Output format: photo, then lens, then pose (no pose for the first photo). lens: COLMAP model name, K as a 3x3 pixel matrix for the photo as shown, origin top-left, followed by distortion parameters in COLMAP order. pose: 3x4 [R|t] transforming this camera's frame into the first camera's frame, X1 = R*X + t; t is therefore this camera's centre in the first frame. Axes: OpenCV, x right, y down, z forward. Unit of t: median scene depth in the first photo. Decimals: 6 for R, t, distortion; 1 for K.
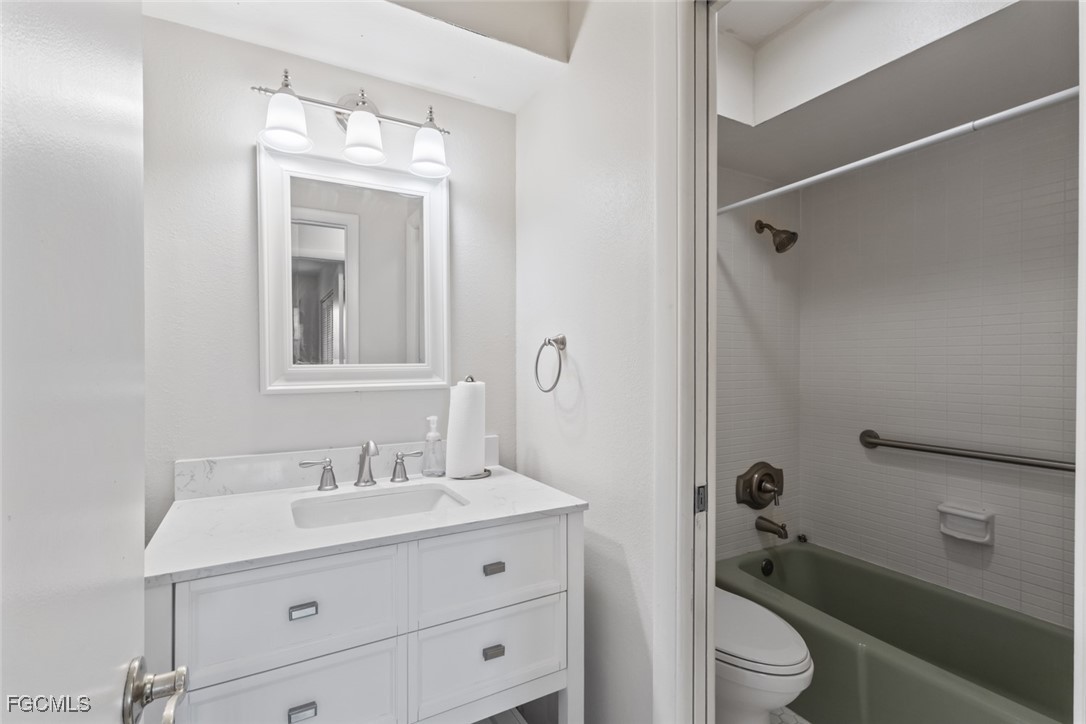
lens RADIAL K [[499.9, 0, 545.8], [0, 499.9, 362.9], [0, 0, 1]] dist [0.024621, 0.000201]
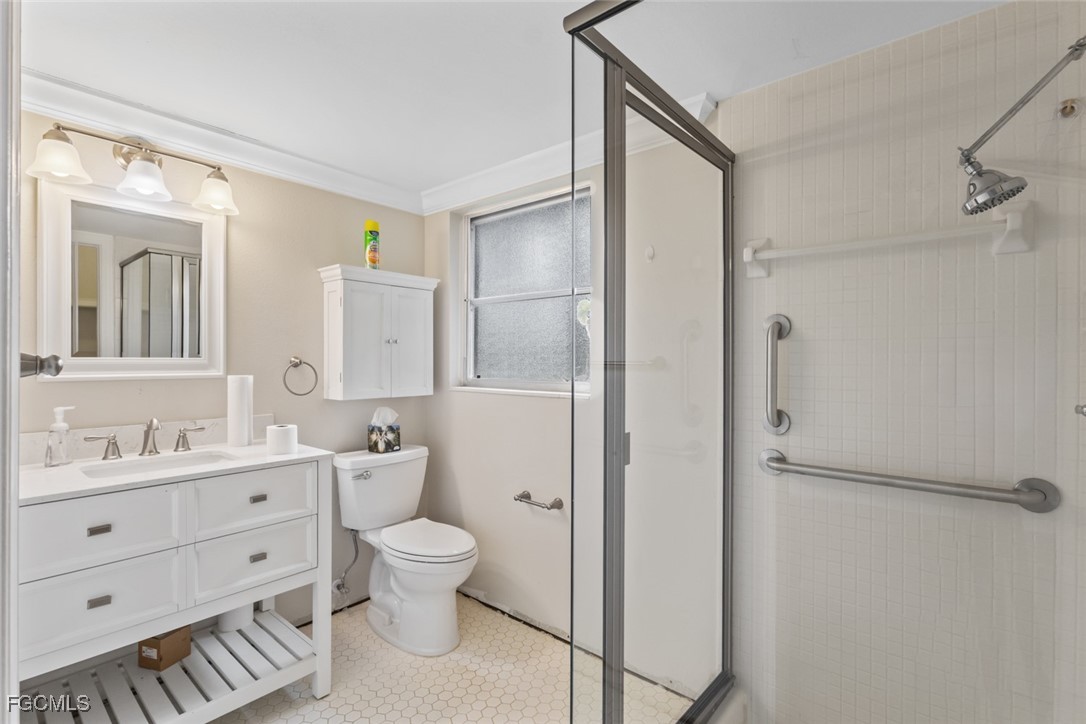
lens RADIAL K [[499.9, 0, 545.8], [0, 499.9, 362.9], [0, 0, 1]] dist [0.024621, 0.000201]
pose [[0.951008, 0.003776, 0.309142, 0.193316], [-0.008891, 0.999846, 0.015137, -0.014181], [-0.309037, -0.017144, 0.950895, -0.519101]]
